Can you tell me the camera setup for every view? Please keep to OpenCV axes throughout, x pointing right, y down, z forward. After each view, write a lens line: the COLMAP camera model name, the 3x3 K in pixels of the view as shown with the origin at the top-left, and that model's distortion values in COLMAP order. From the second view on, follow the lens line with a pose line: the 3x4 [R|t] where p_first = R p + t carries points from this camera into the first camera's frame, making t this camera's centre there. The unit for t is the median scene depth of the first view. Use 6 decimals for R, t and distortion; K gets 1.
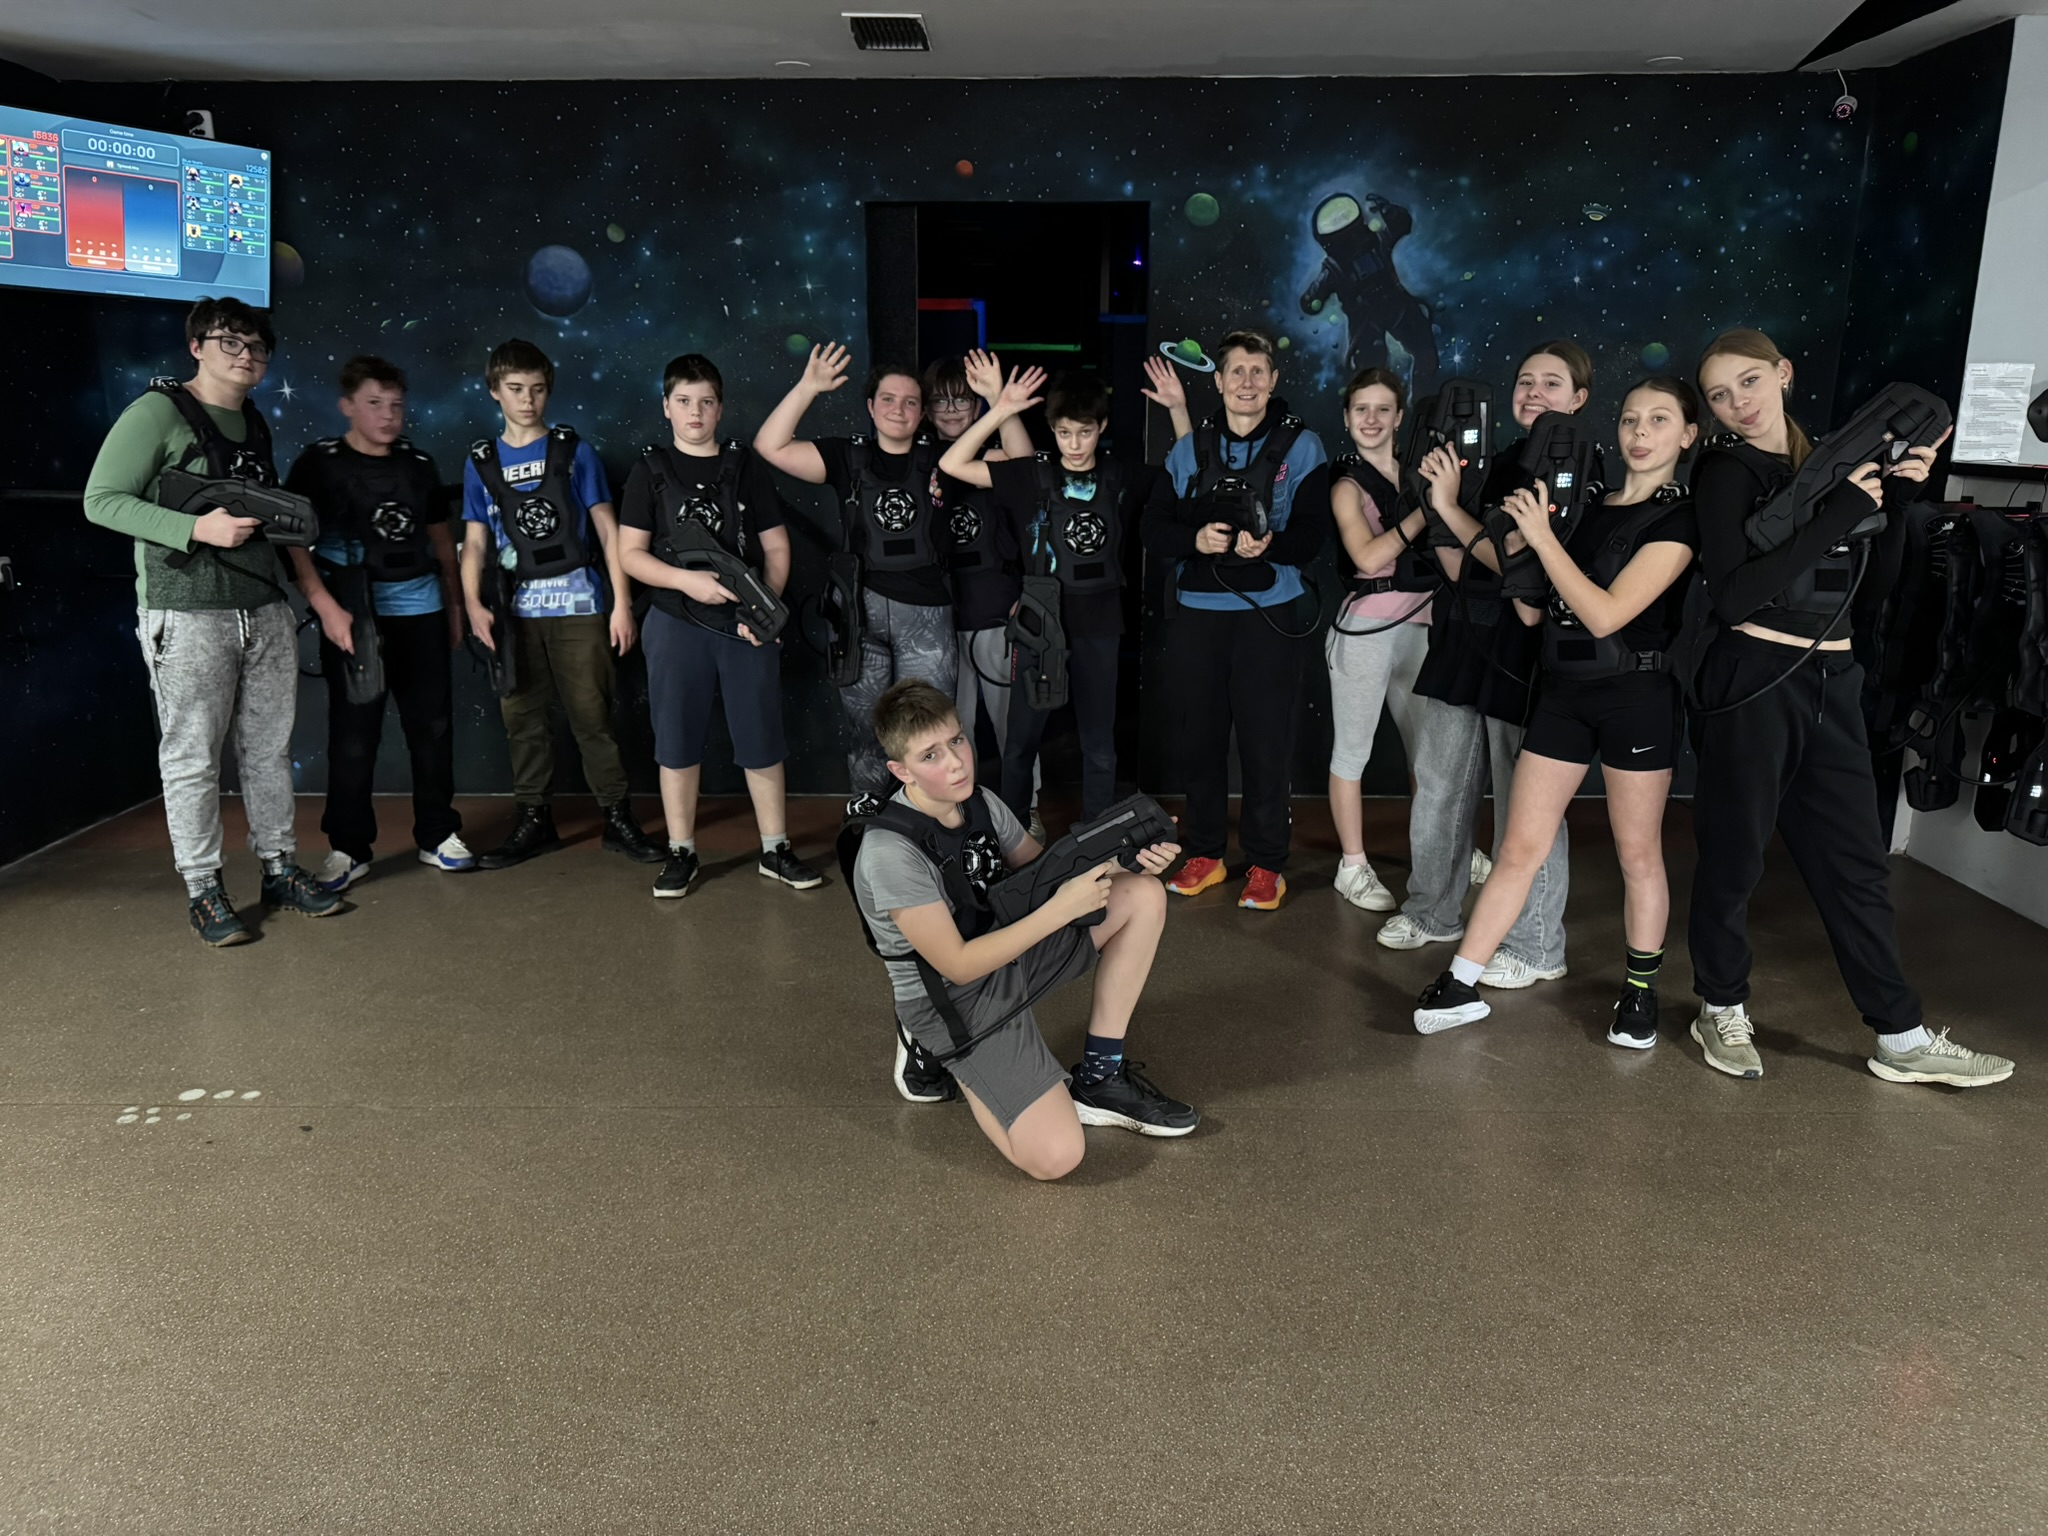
lens RADIAL K [[1467.5, 0, 1034.9], [0, 1467.5, 774.9], [0, 0, 1]] dist [0.013509, -0.013782]
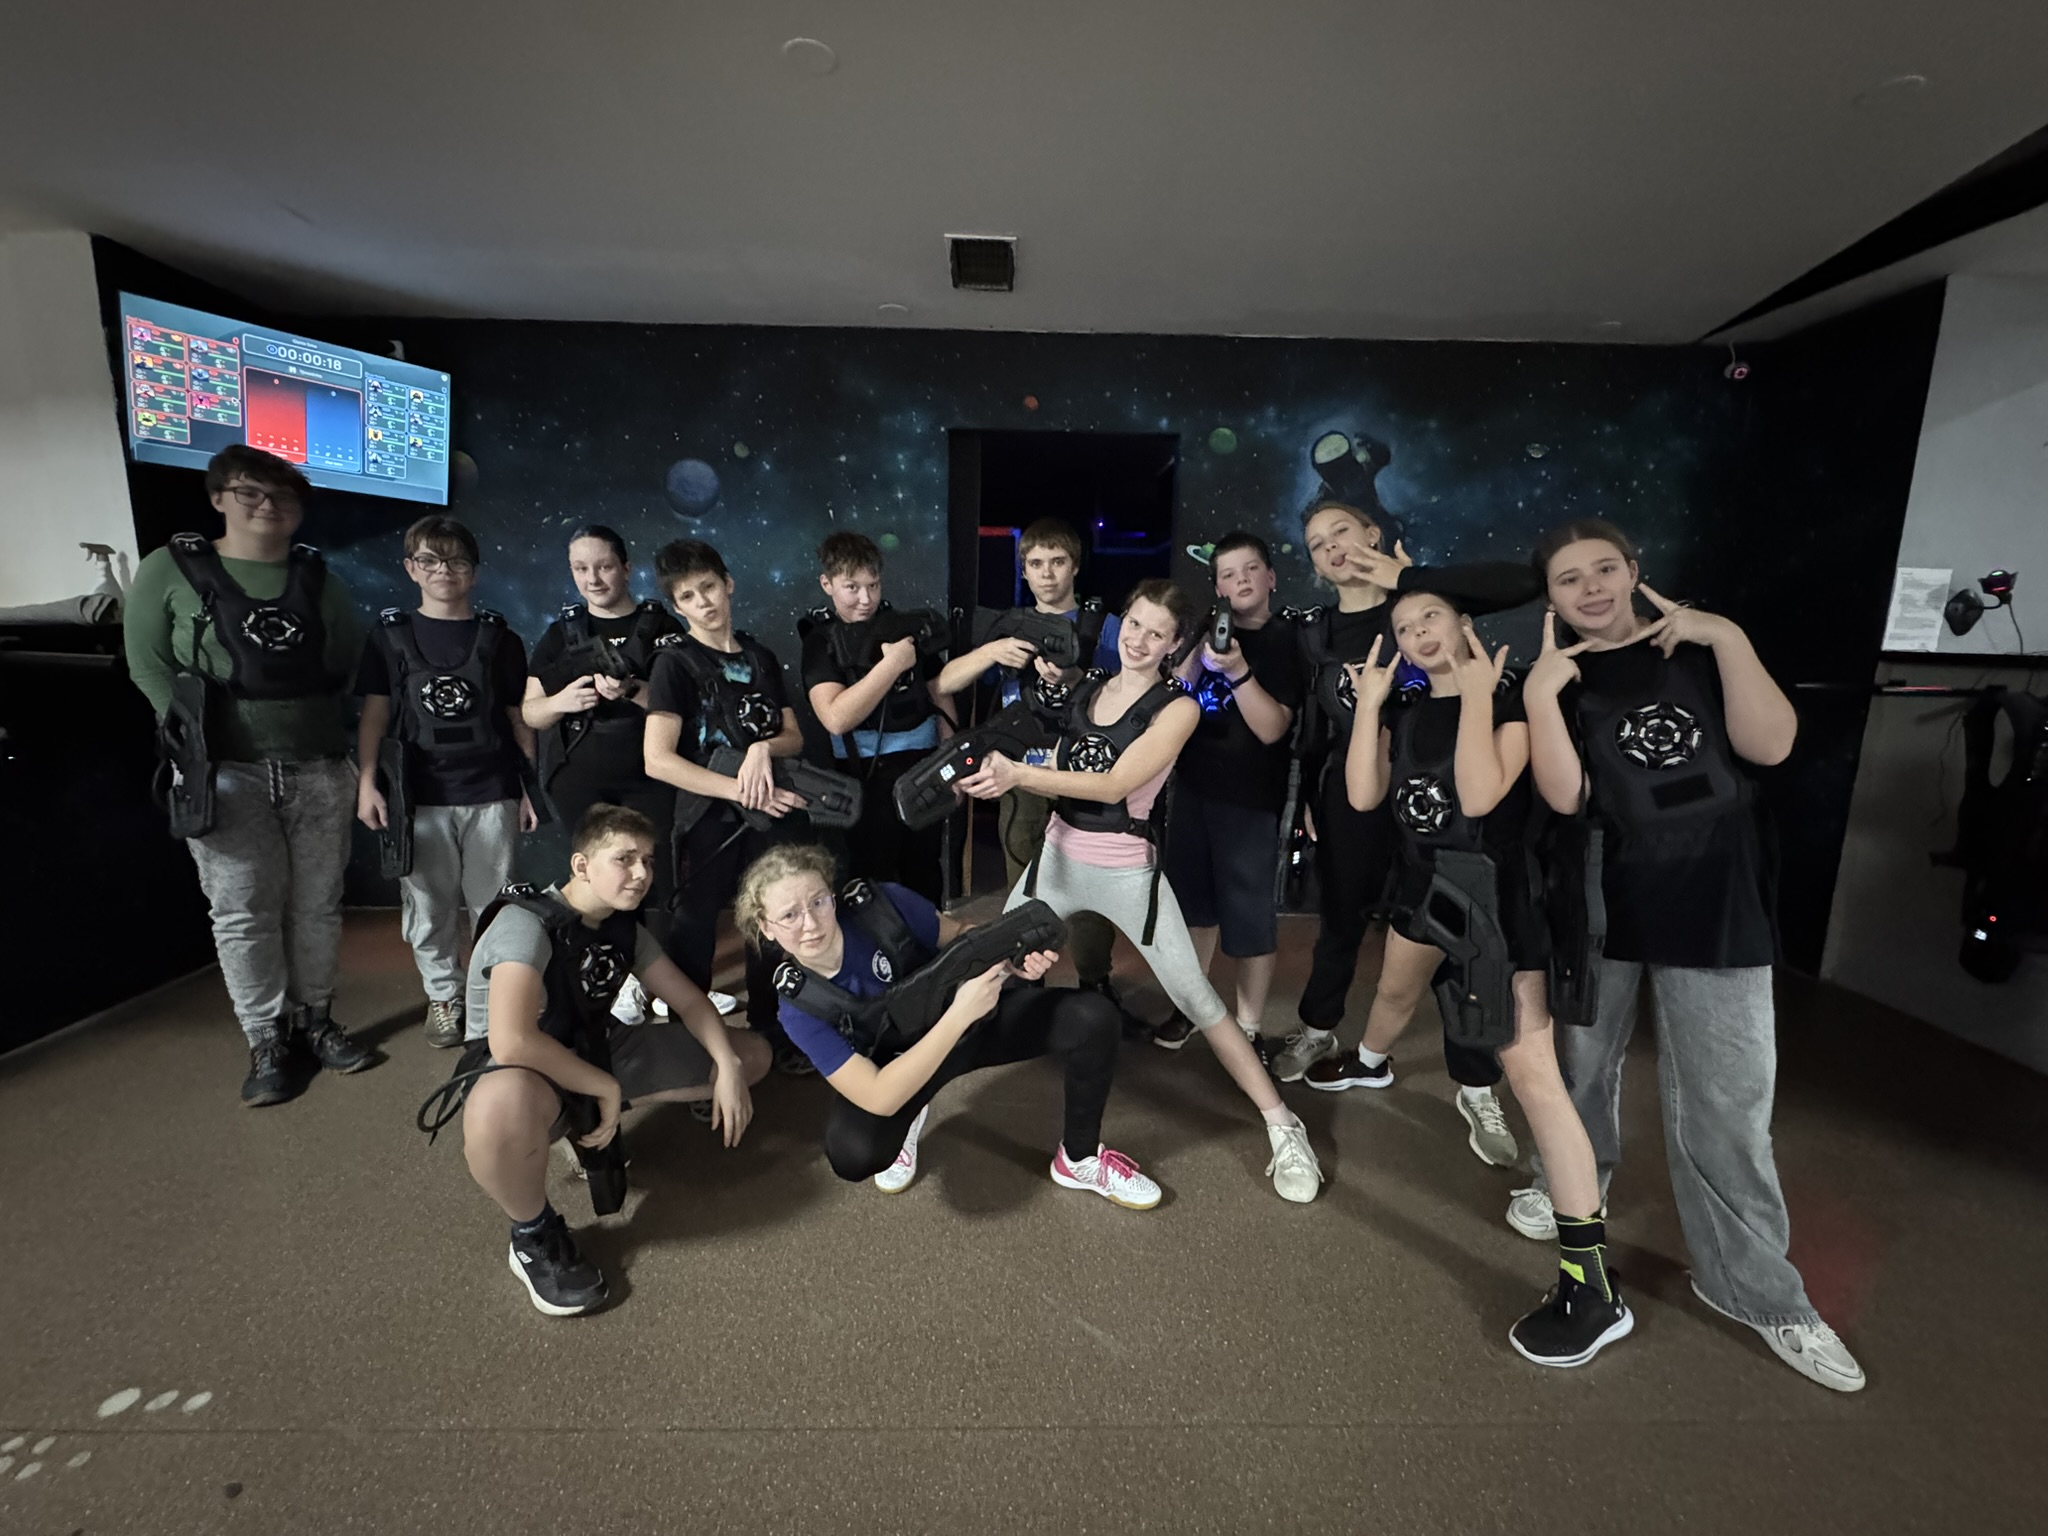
lens RADIAL K [[813.1, 0, 1024.3], [0, 813.1, 764.2], [0, 0, 1]] dist [-0.003589, -0.000108]
pose [[0.999229, 0.010476, 0.037828, -0.075693], [-0.007362, 0.996641, -0.081562, -0.058313], [-0.038555, 0.081221, 0.995950, 0.351466]]
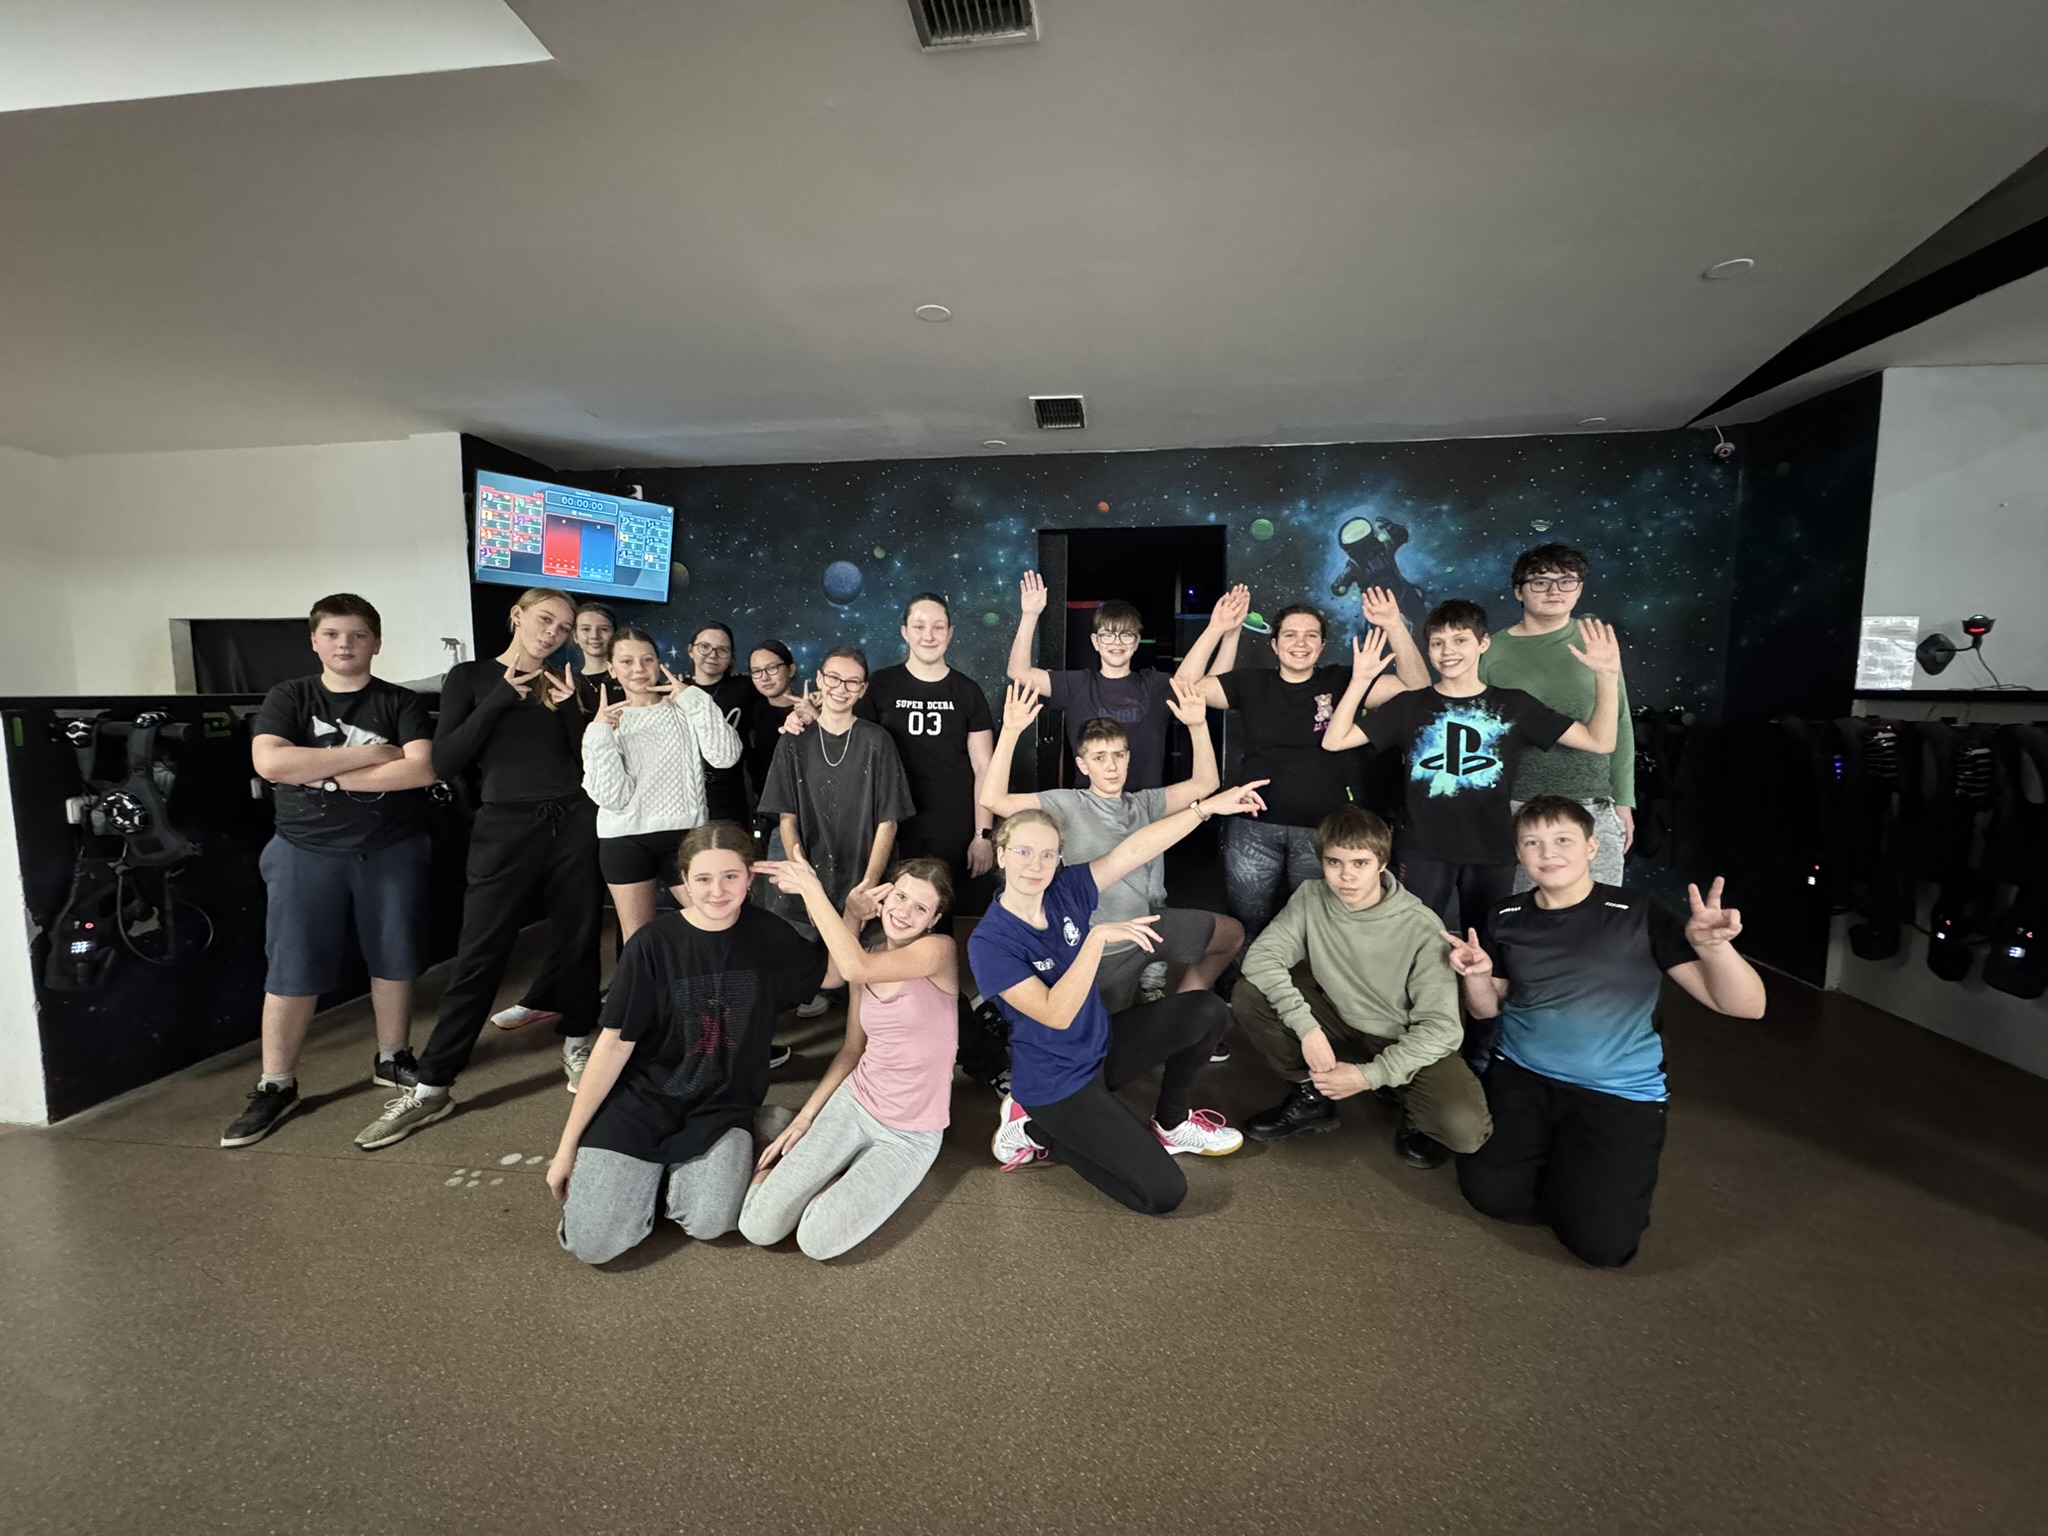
lens RADIAL K [[813.1, 0, 1027.2], [0, 813.1, 767.1], [0, 0, 1]] dist [-0.003589, -0.000108]
pose [[0.994958, 0.008304, -0.099952, -0.039766], [-0.023325, 0.988401, -0.150067, -0.015534], [0.097546, 0.151641, 0.983610, 0.199845]]
